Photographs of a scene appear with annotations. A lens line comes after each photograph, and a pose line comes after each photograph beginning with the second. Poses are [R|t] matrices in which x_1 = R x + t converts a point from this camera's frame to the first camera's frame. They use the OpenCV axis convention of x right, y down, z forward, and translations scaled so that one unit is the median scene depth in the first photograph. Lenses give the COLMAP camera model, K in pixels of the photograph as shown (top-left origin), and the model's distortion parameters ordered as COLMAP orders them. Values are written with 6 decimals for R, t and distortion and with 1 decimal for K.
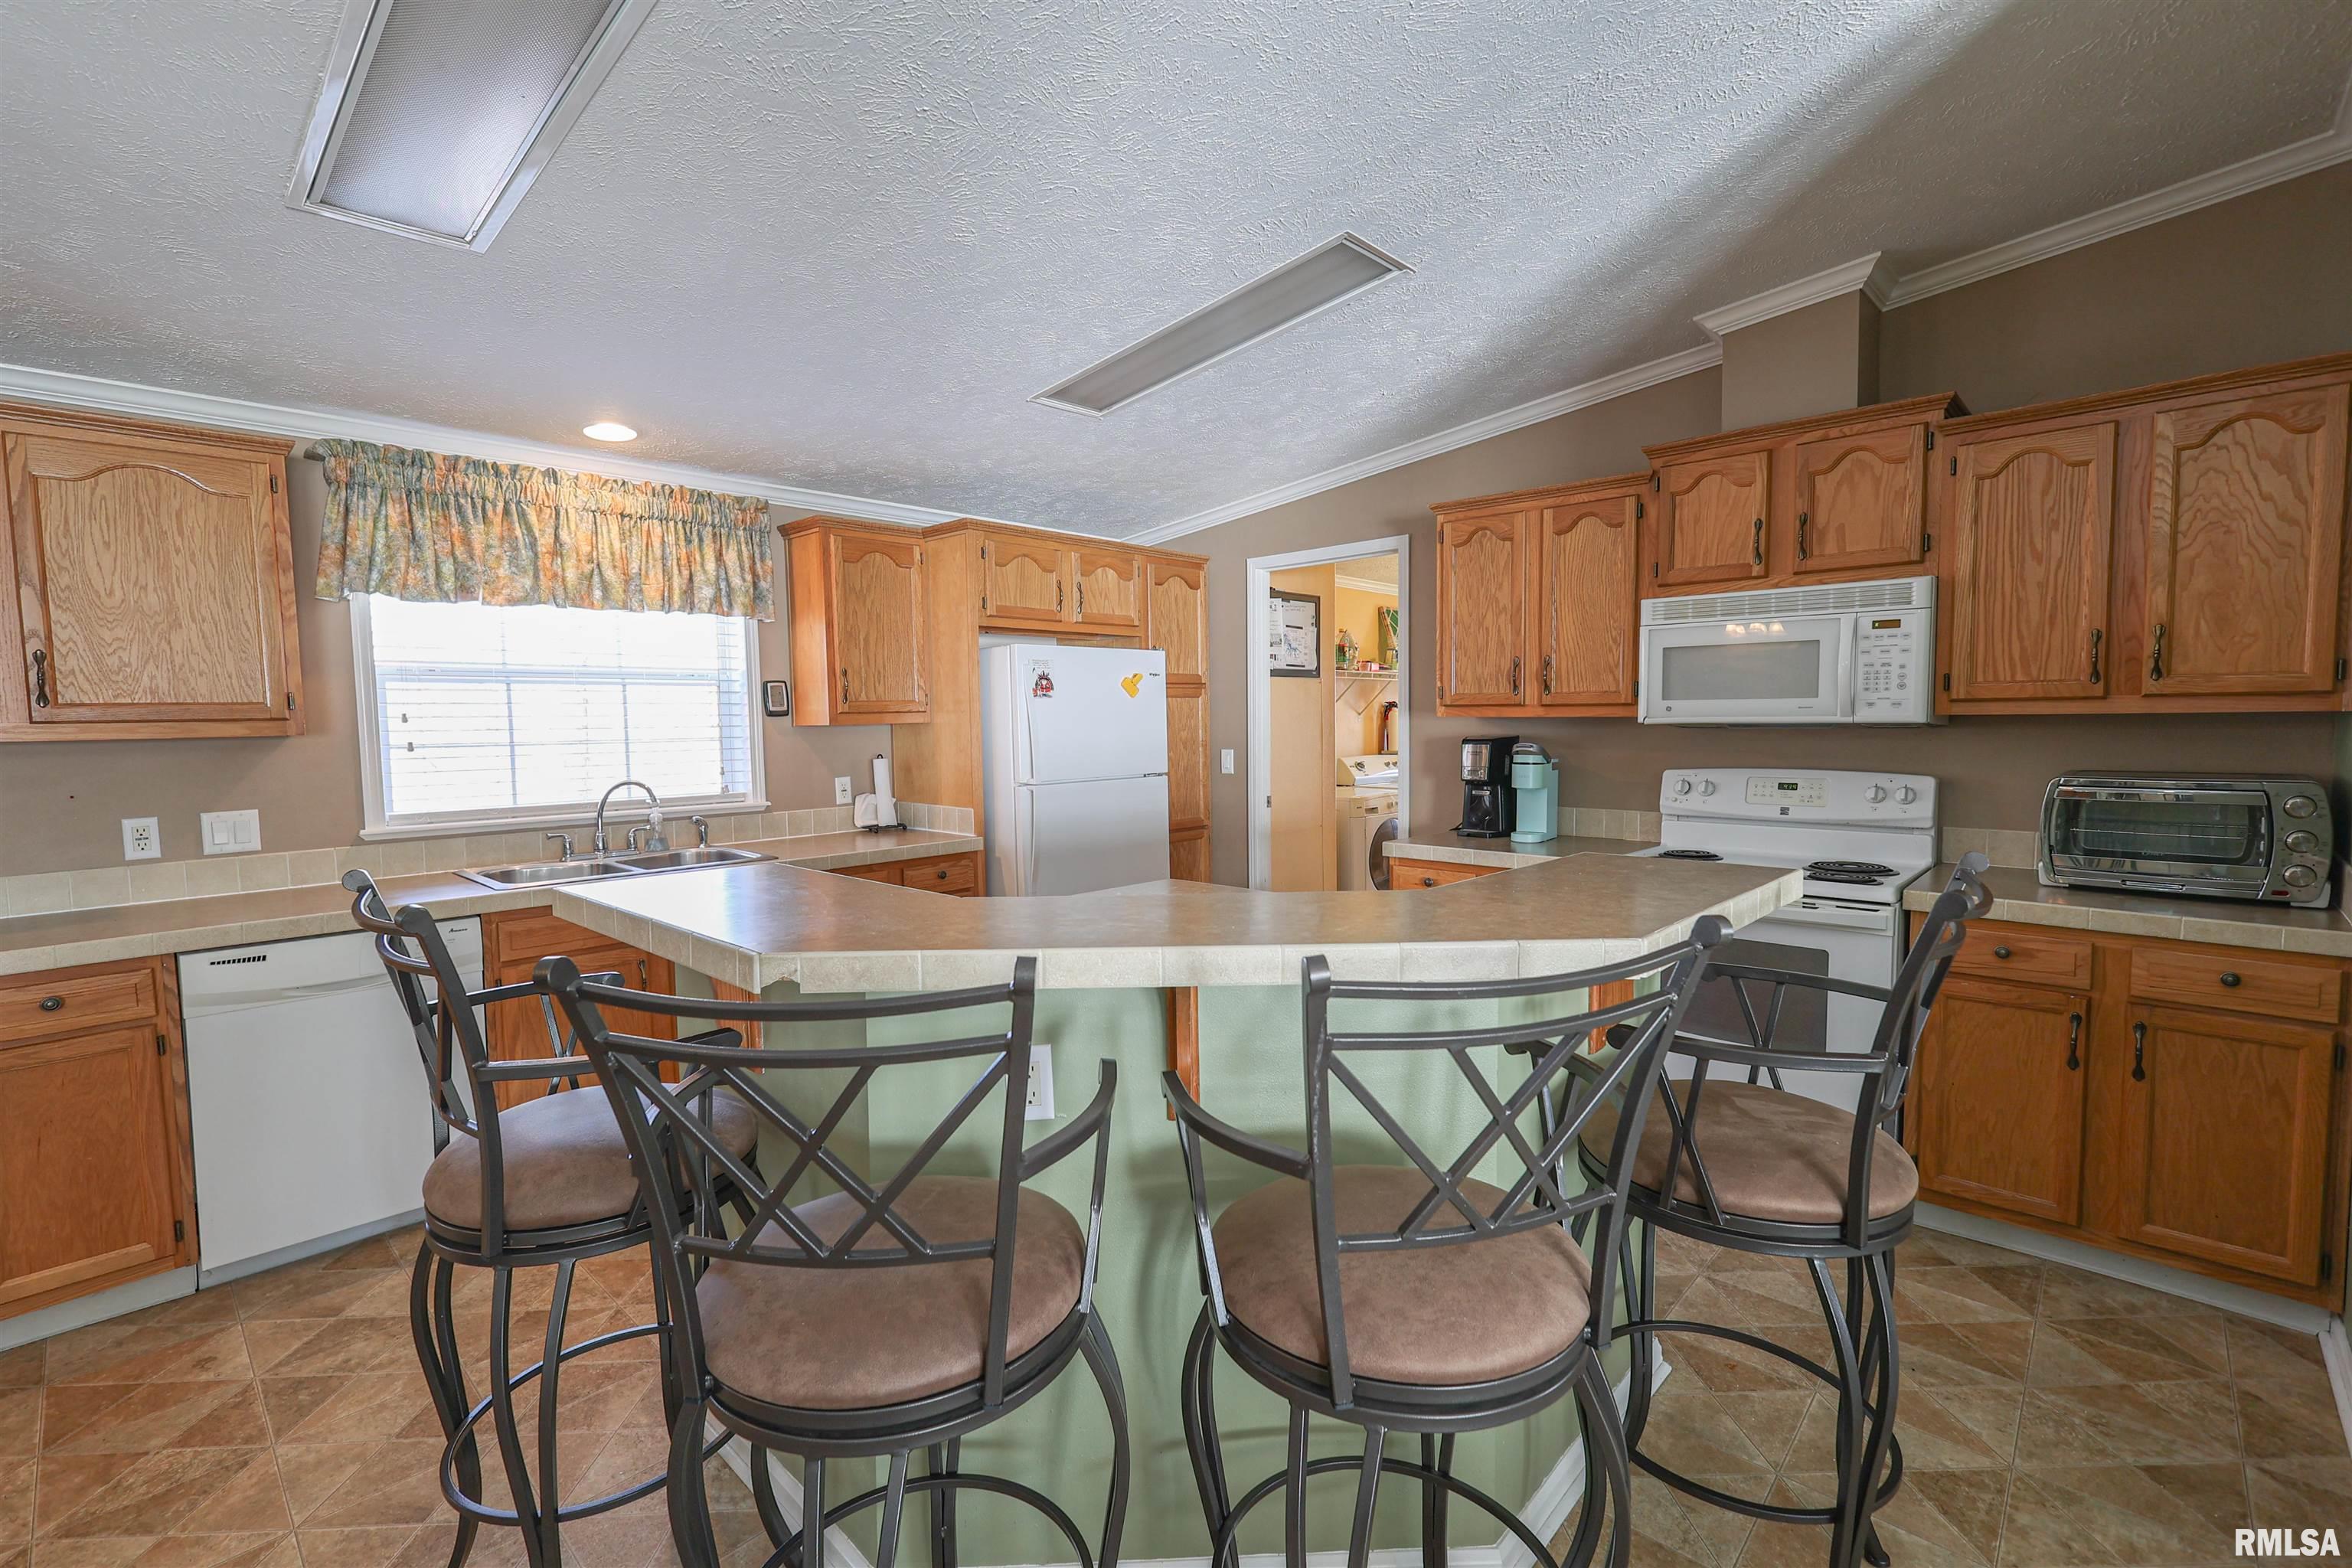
lens RADIAL K [[1012.7, 0, 1173.8], [0, 1012.7, 788.6], [0, 0, 1]] dist [0.000207, 0.000004]
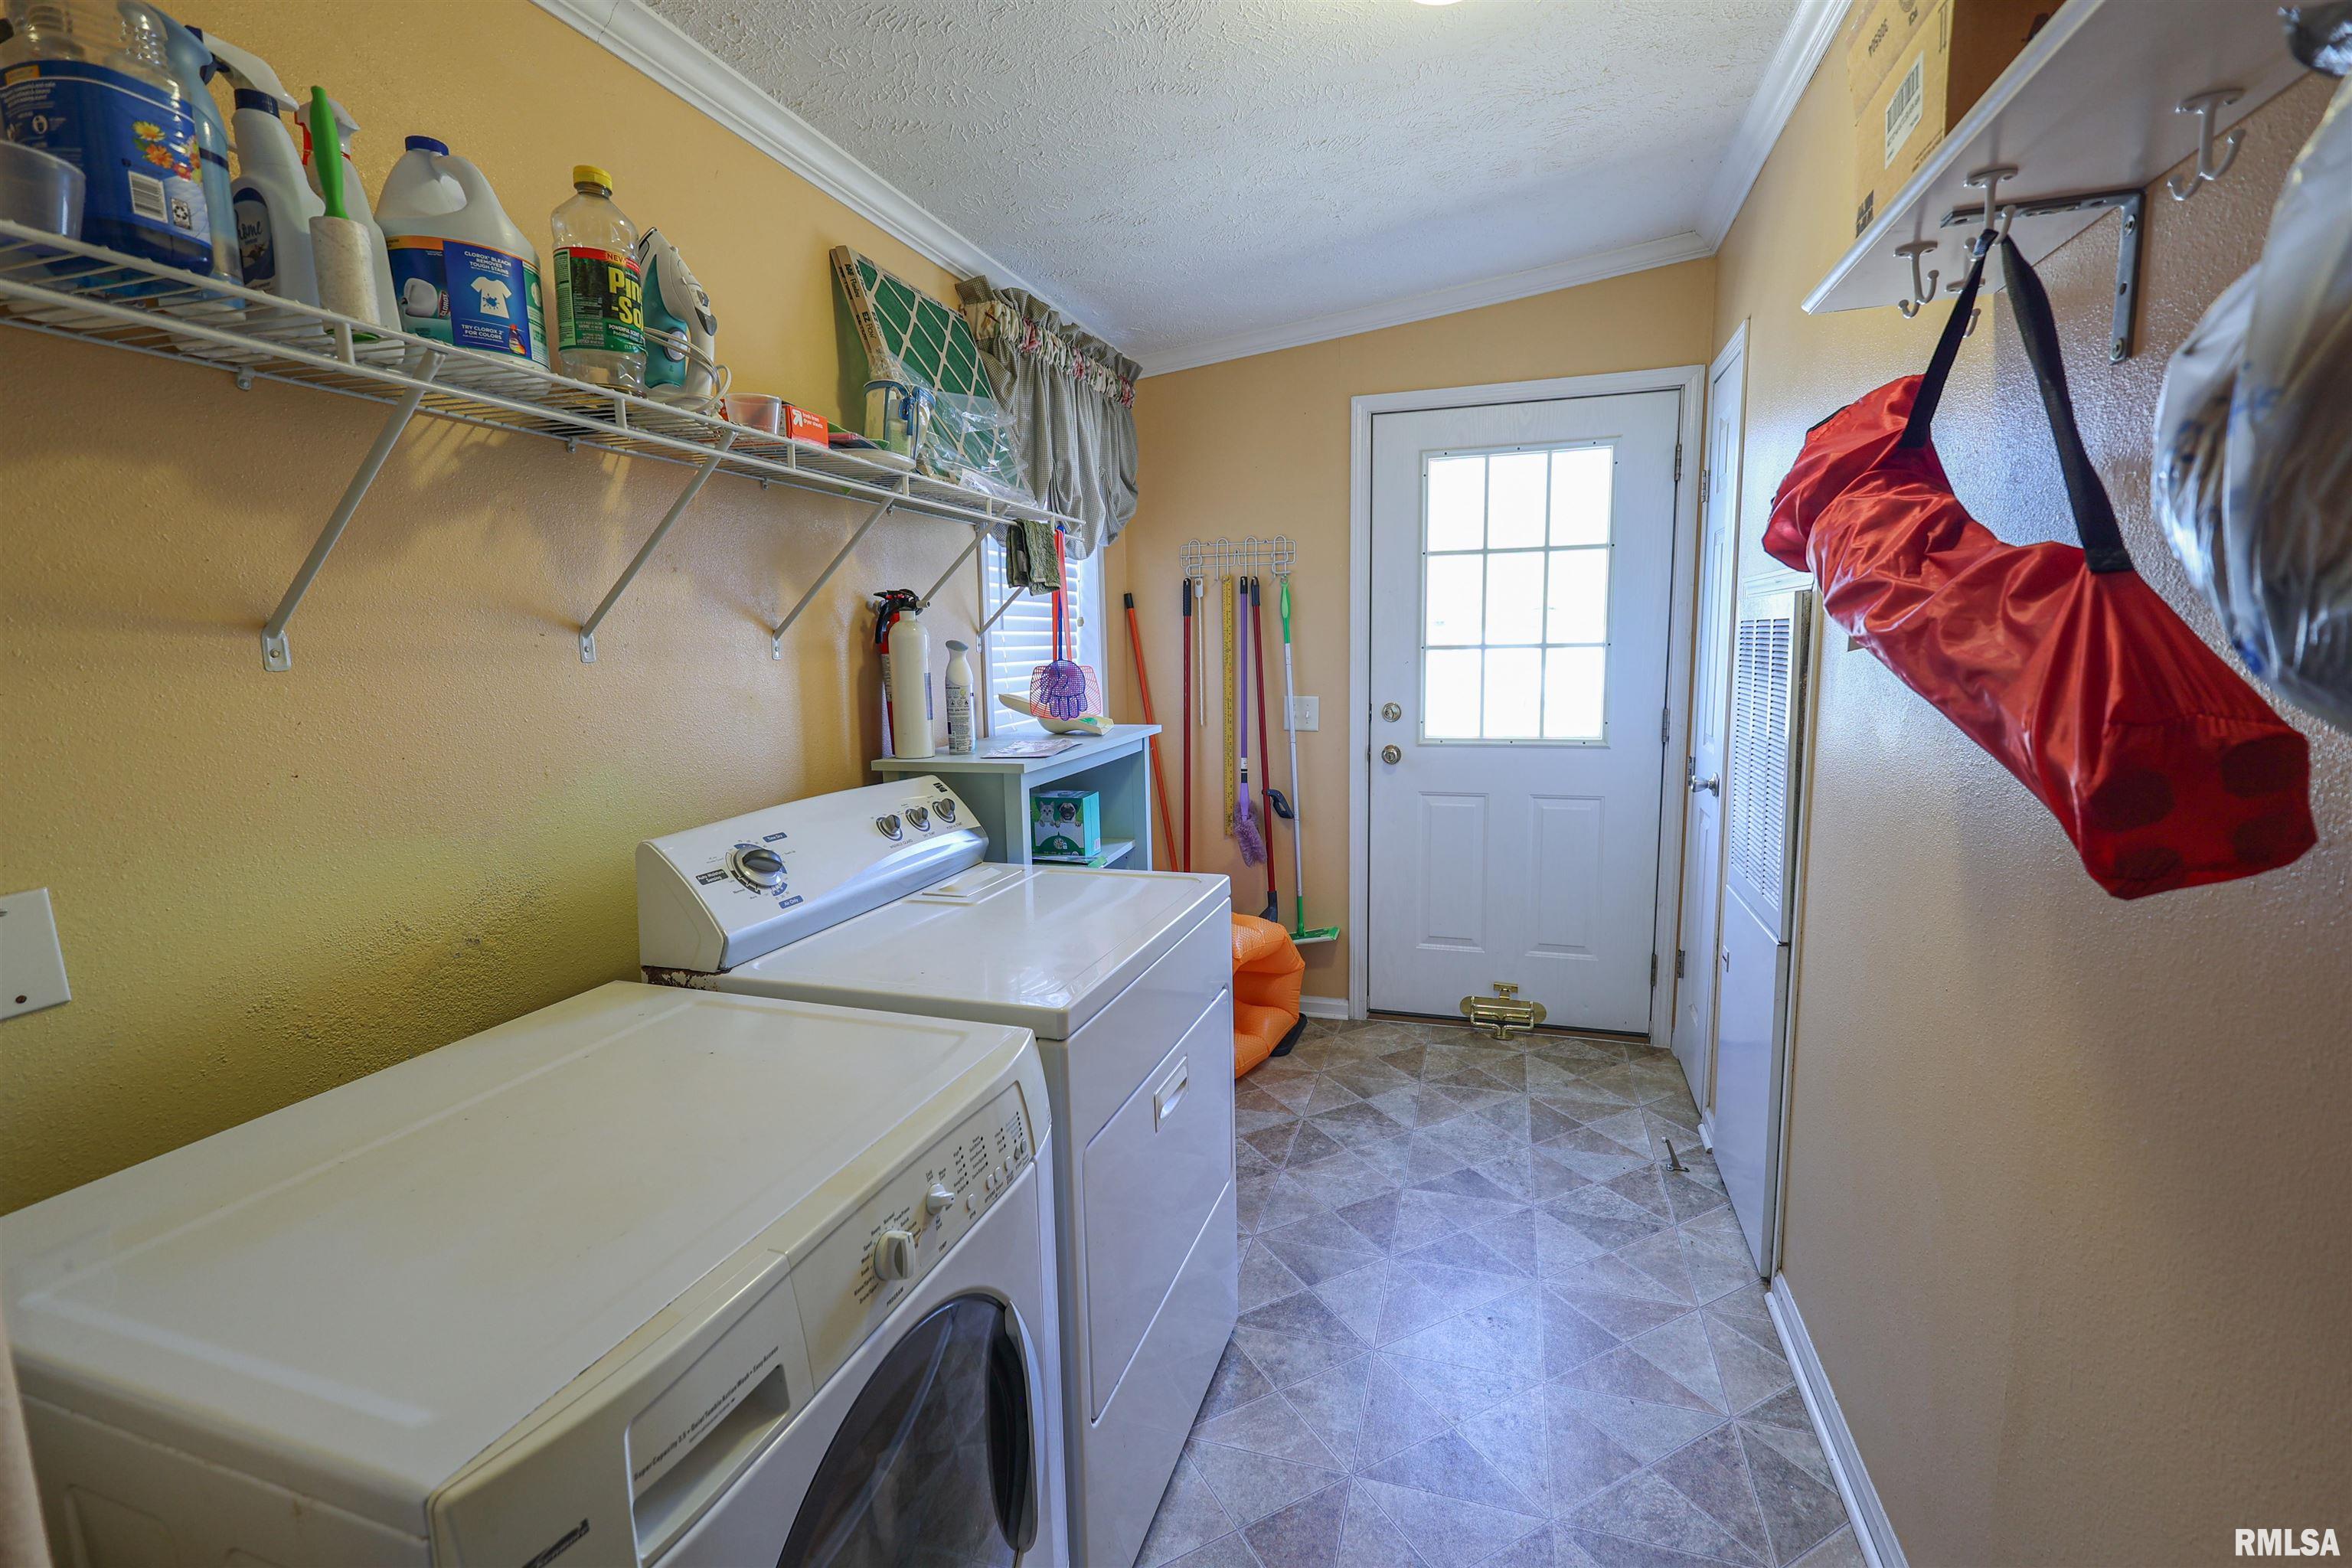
lens RADIAL K [[1012.7, 0, 1178.8], [0, 1012.7, 781.1], [0, 0, 1]] dist [0.000207, 0.000004]
pose [[0.901221, -0.064281, 0.428566, 0.160275], [0.038366, 0.996889, 0.068845, -0.047973], [-0.431659, -0.045602, 0.900884, 0.703924]]
